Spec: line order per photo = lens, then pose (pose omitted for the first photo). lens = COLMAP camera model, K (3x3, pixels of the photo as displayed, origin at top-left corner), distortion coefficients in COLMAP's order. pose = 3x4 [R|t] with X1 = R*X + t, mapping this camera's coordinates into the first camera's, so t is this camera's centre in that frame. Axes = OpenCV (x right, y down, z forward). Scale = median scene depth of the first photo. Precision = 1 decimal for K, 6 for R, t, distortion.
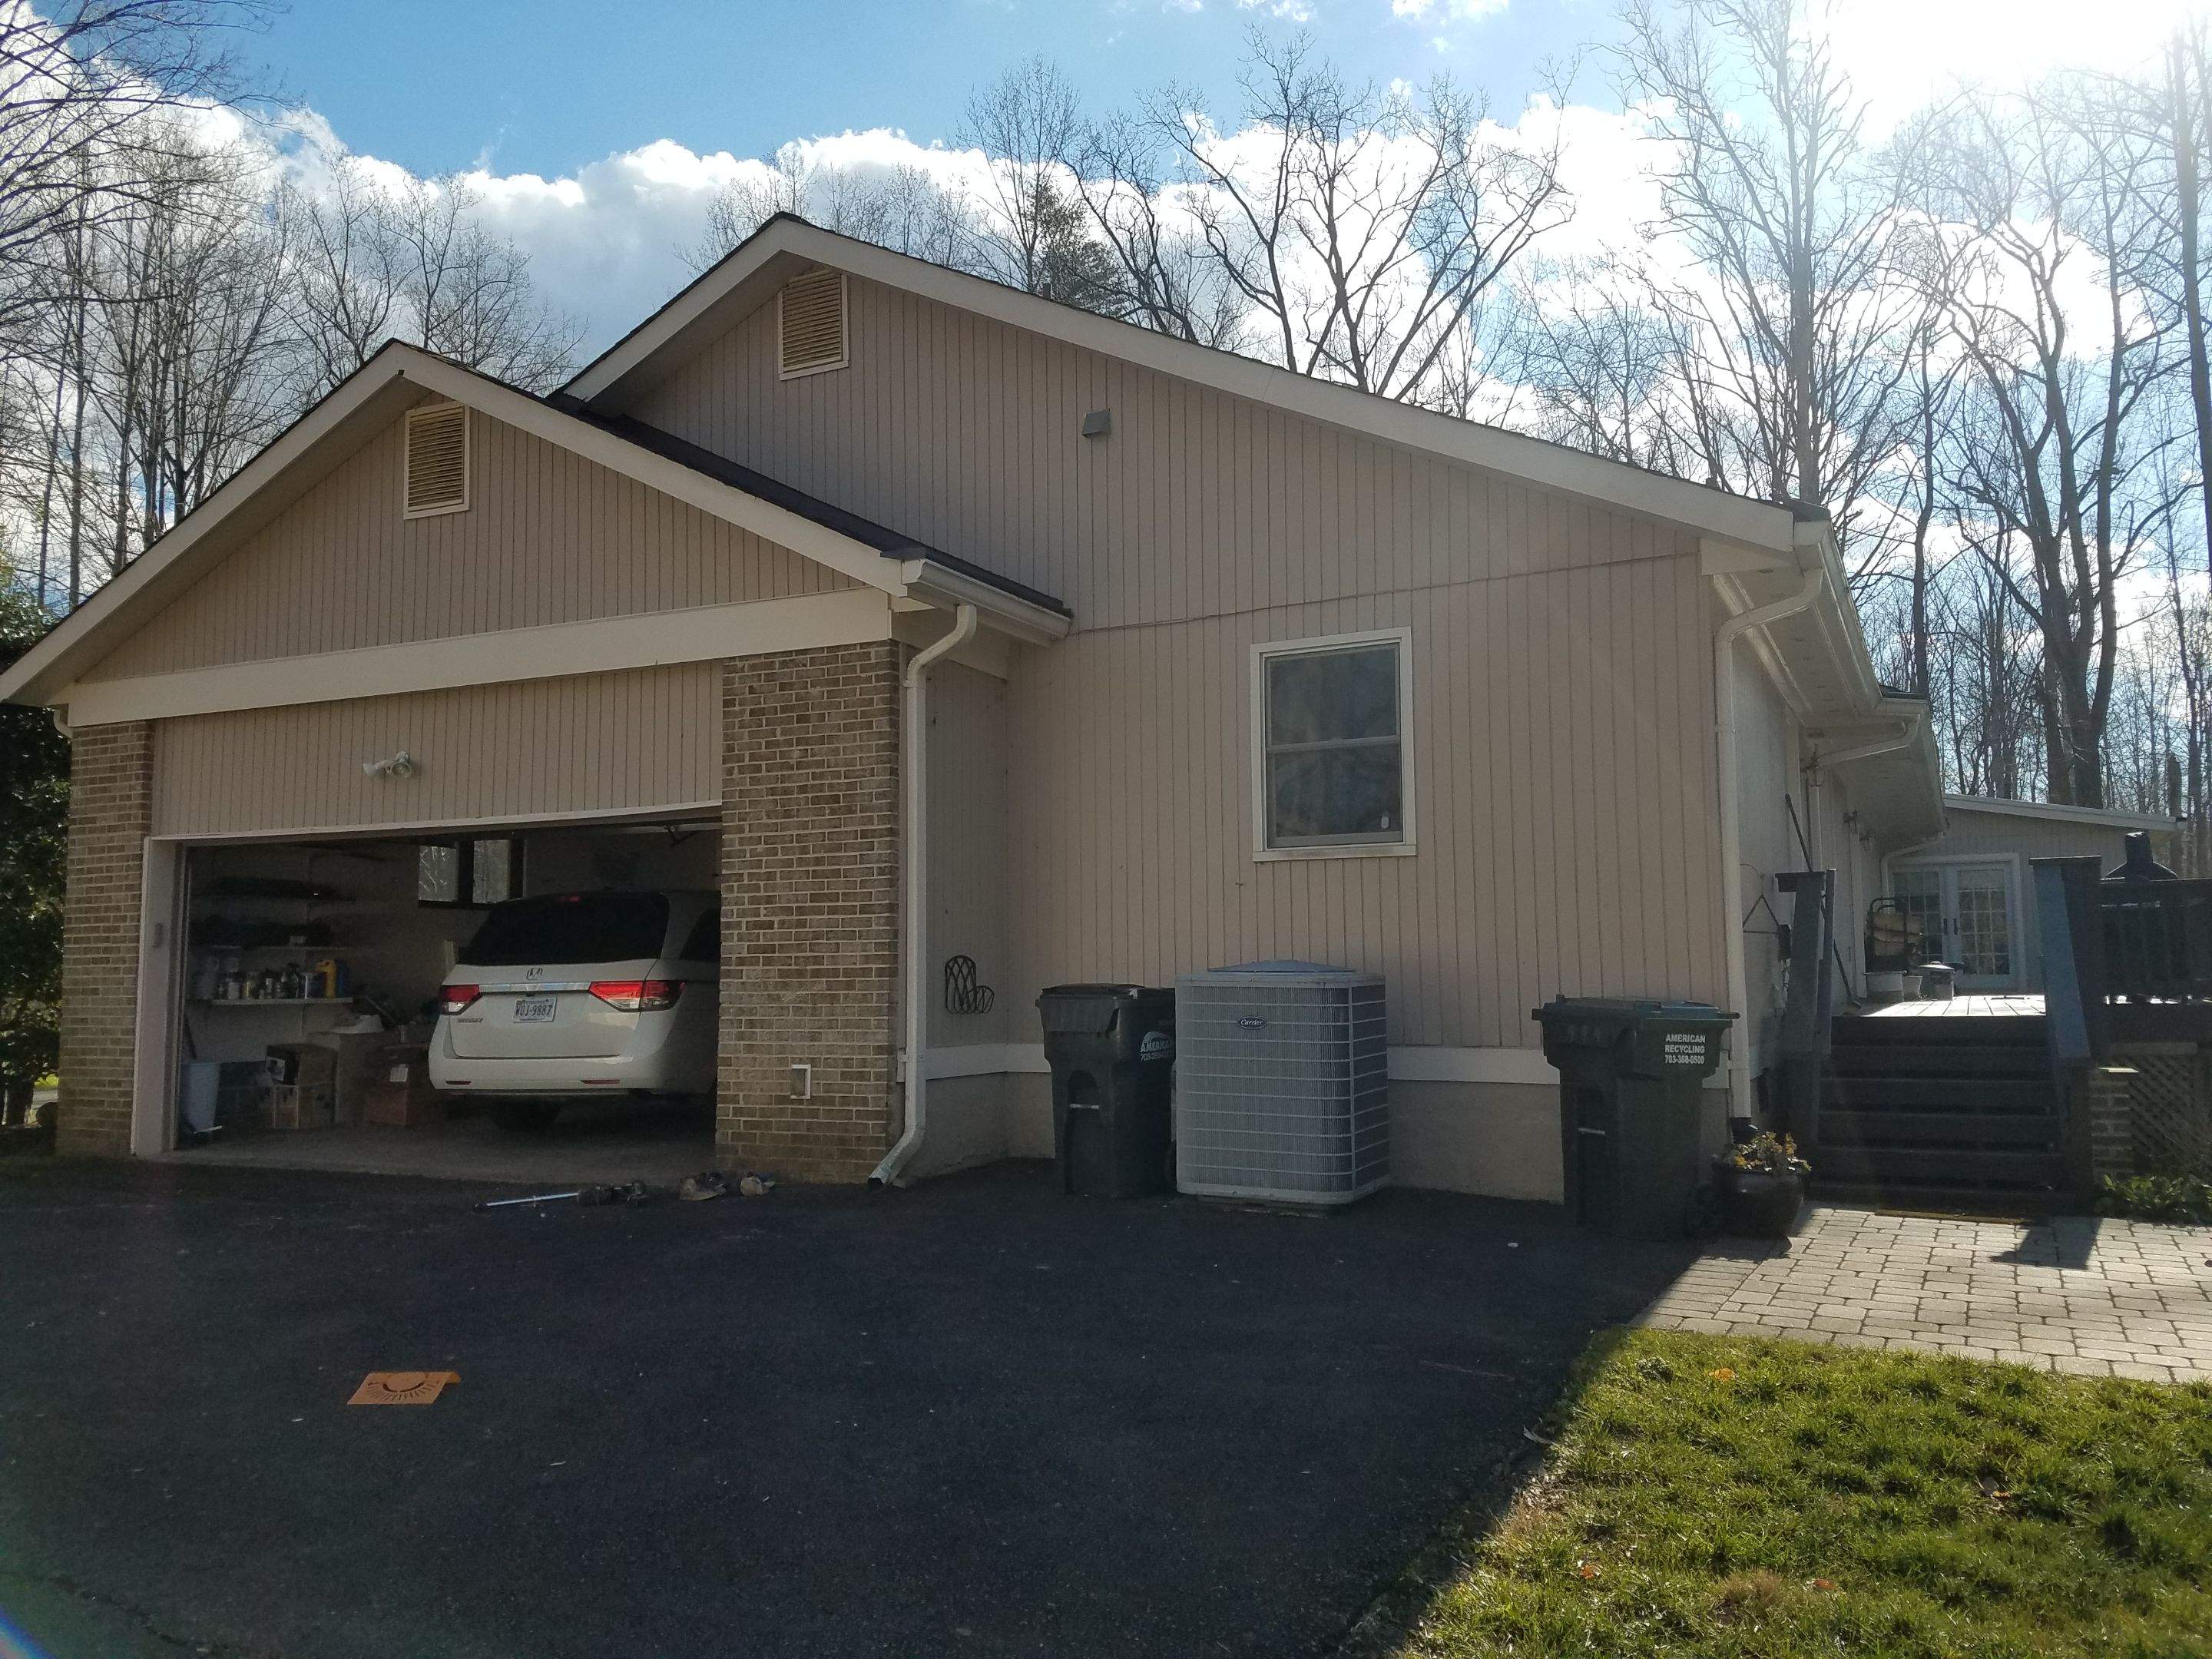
lens RADIAL K [[1745.8, 0, 1107.6], [0, 1745.8, 797.3], [0, 0, 1]] dist [0.087581, -0.123413]
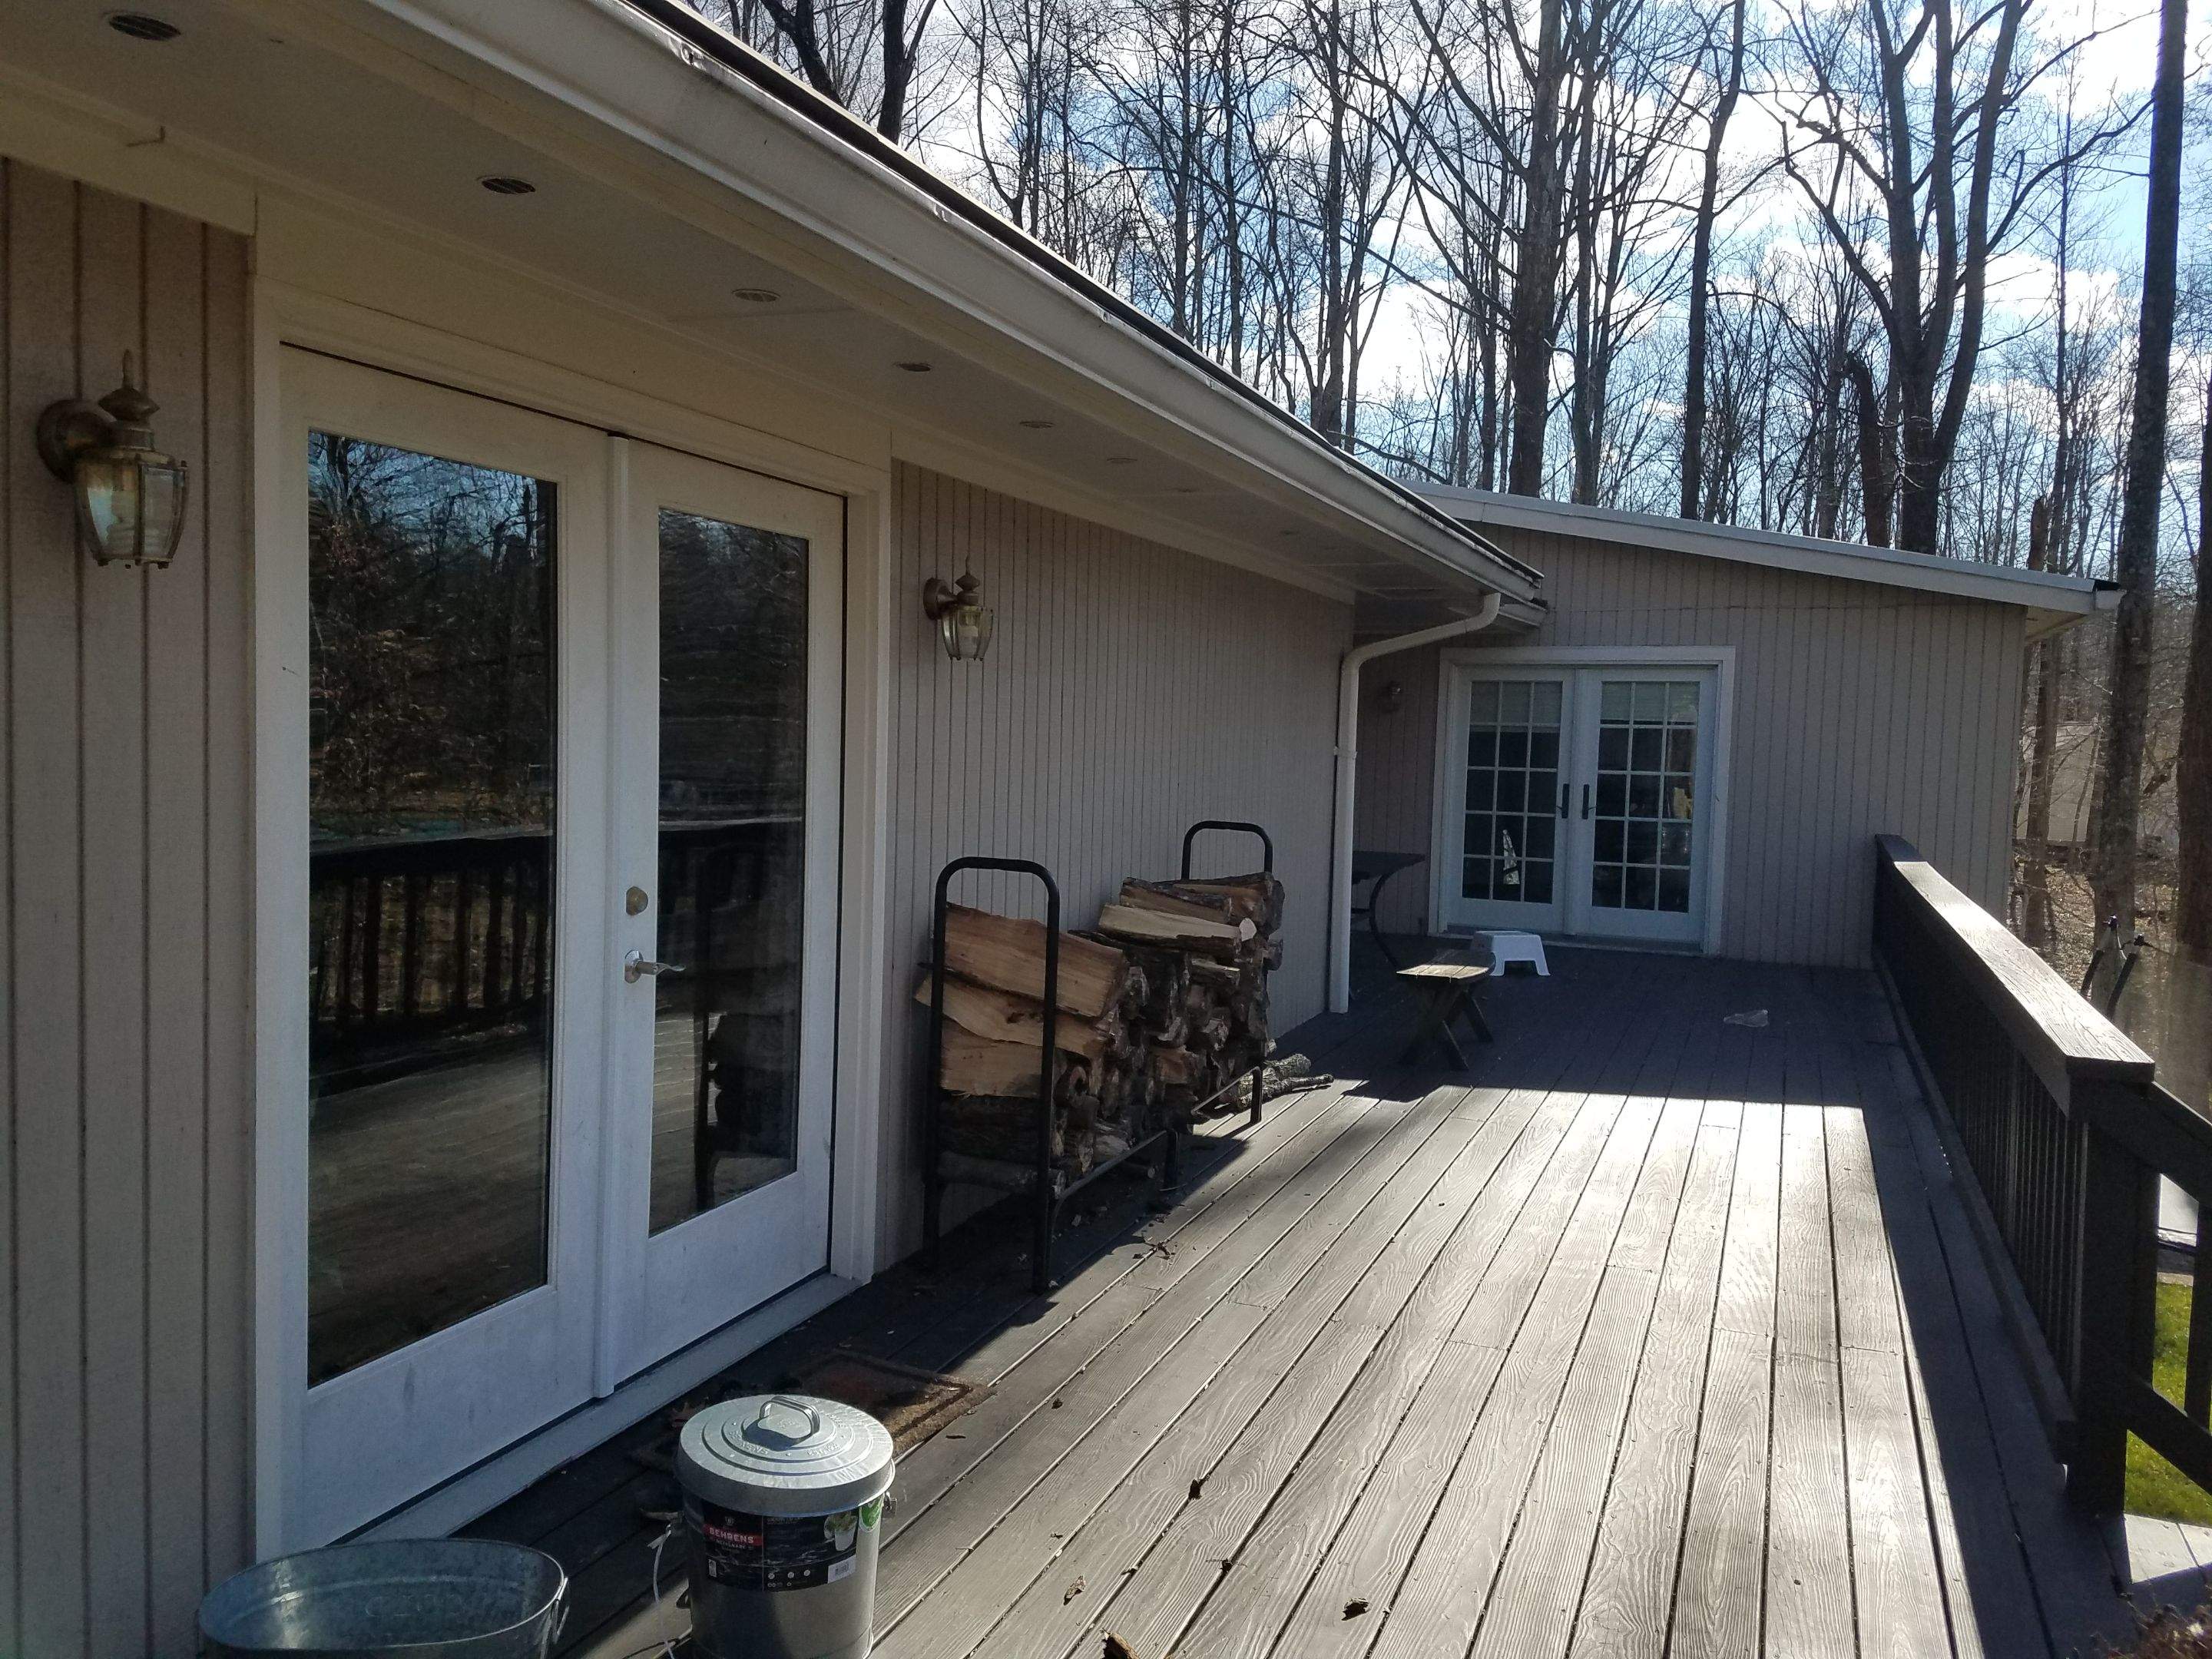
lens RADIAL K [[1668.9, 0, 1106.0], [0, 1668.9, 829.5], [0, 0, 1]] dist [0.225341, -0.293263]
pose [[0.996947, 0.023470, 0.074473, 0.111755], [-0.035307, 0.986183, 0.161852, 0.004362], [-0.069645, -0.163987, 0.984001, 0.198989]]
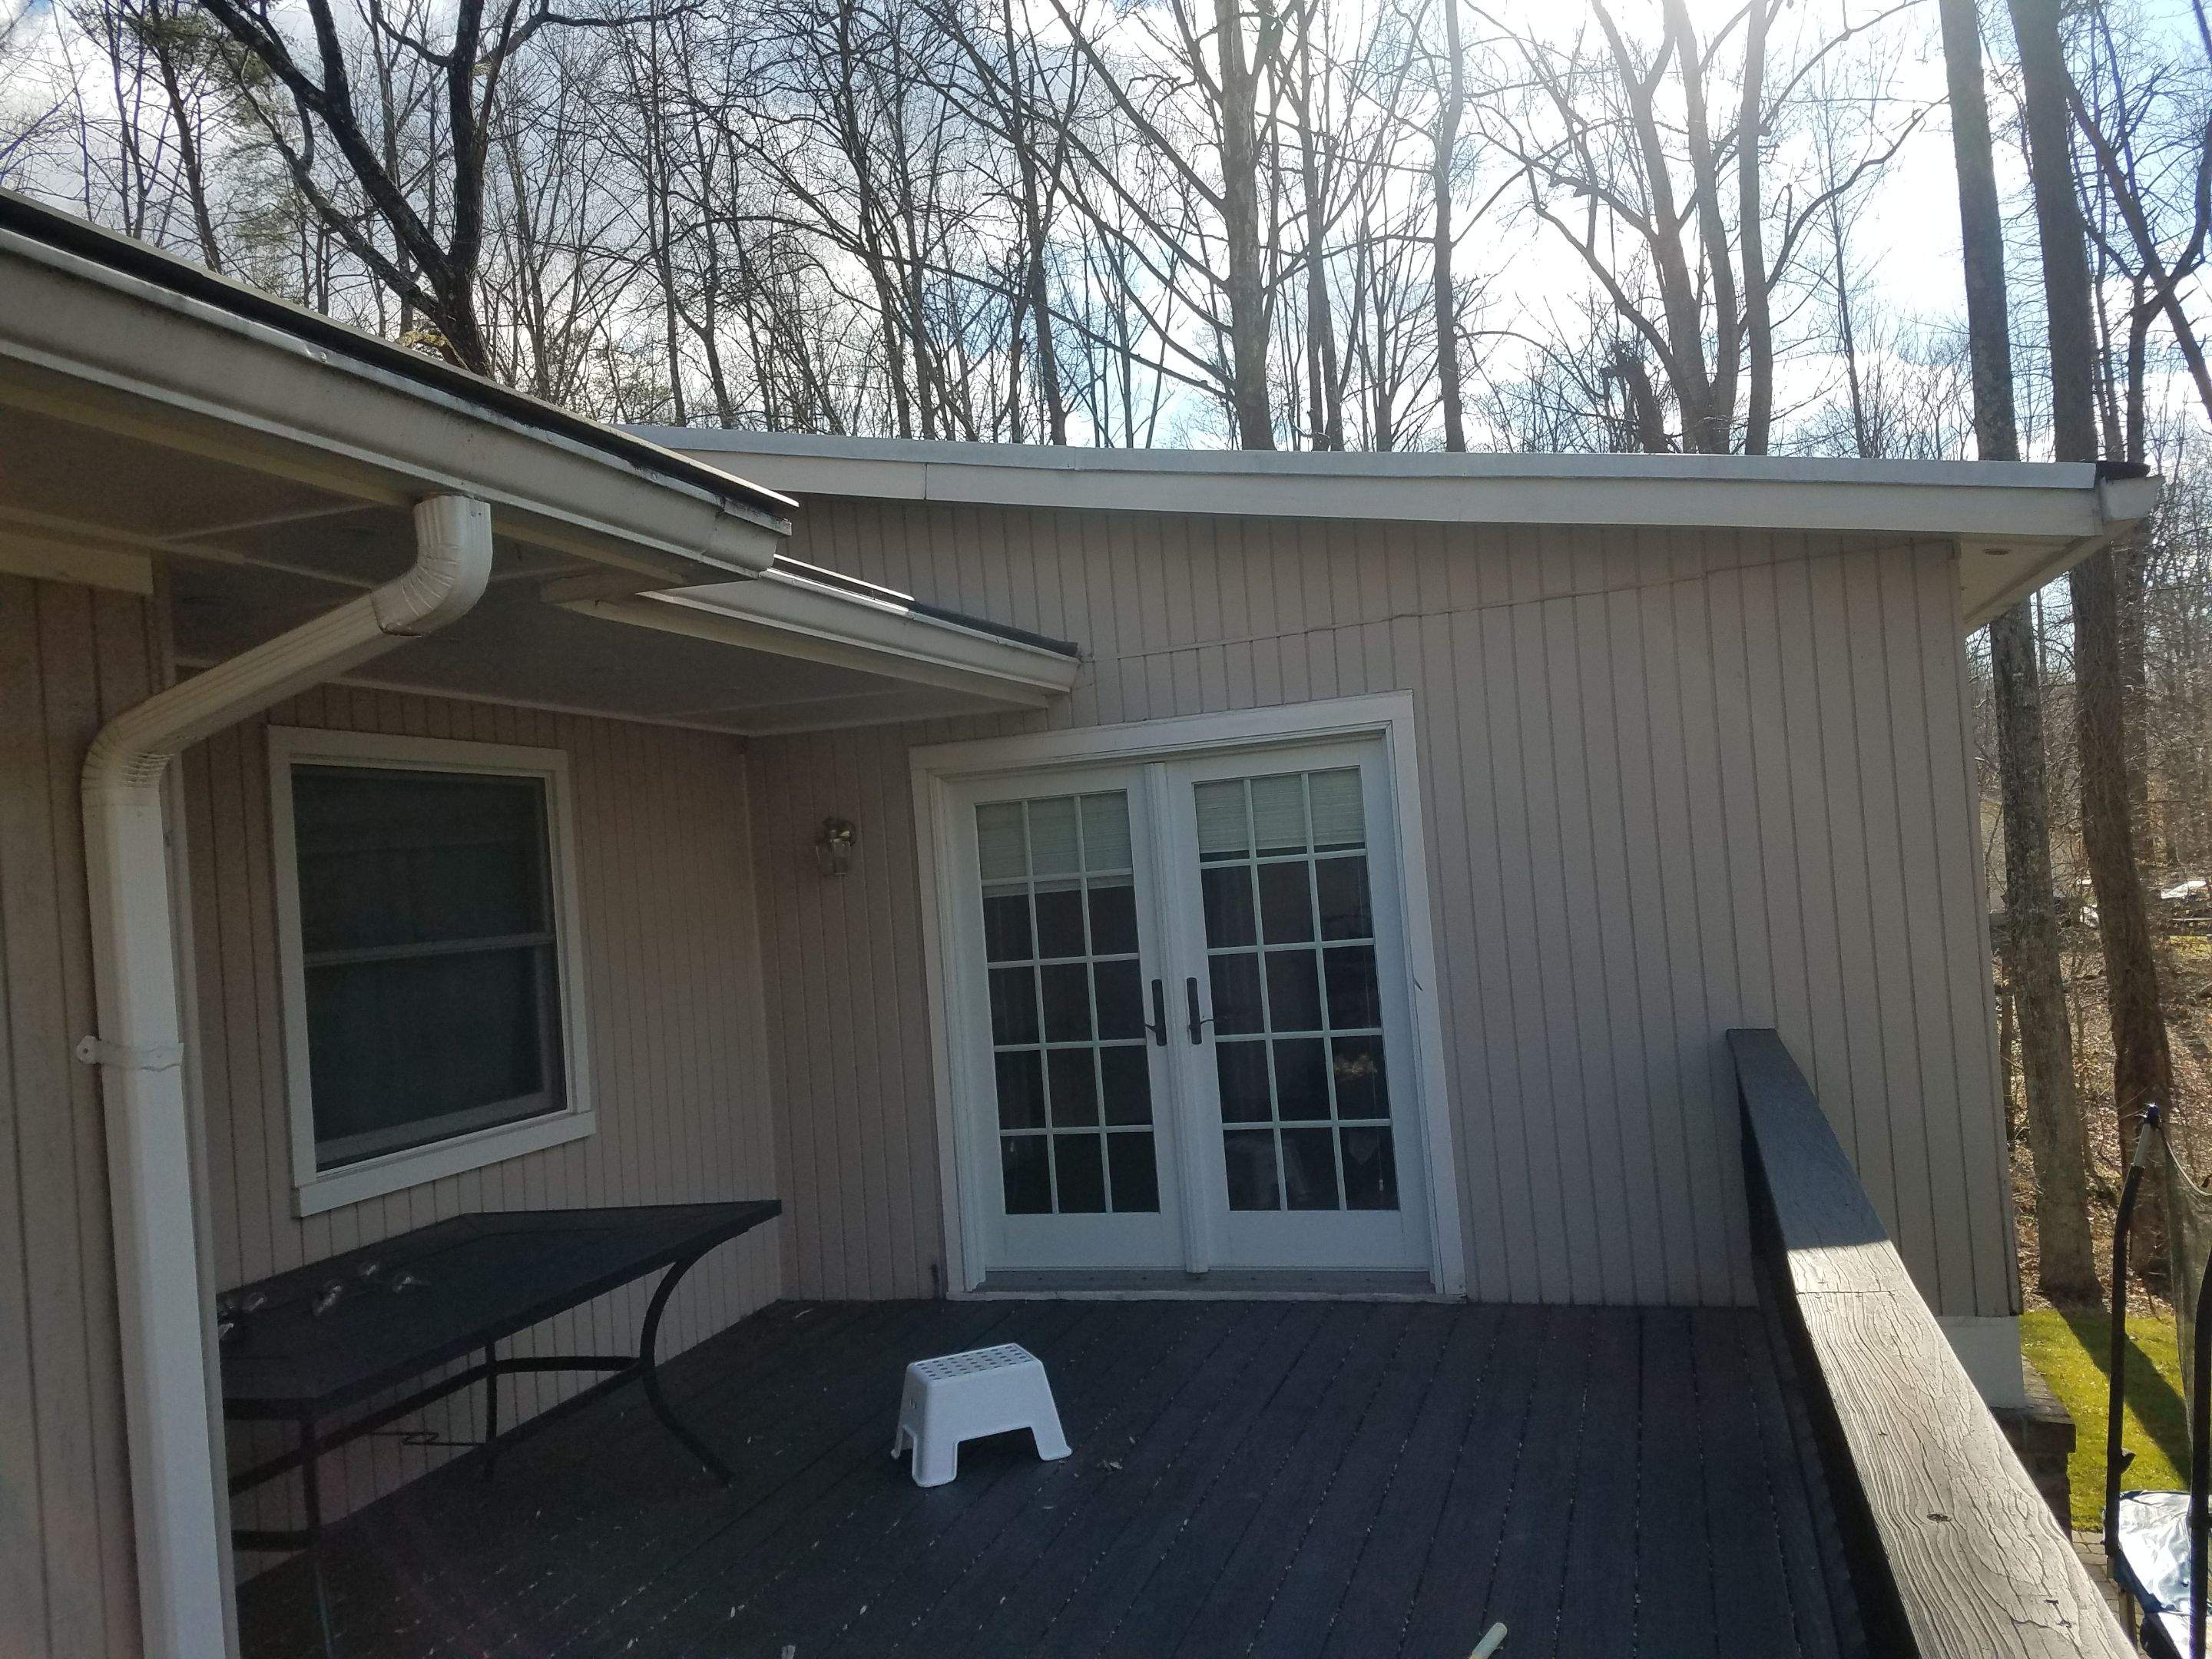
lens RADIAL K [[1641.3, 0, 1102.9], [0, 1641.3, 865.2], [0, 0, 1]] dist [0.272936, -0.439541]
pose [[0.987451, -0.075576, 0.138667, 0.151661], [0.063443, 0.993925, 0.089930, 0.010935], [-0.144621, -0.080004, 0.986247, 0.270915]]
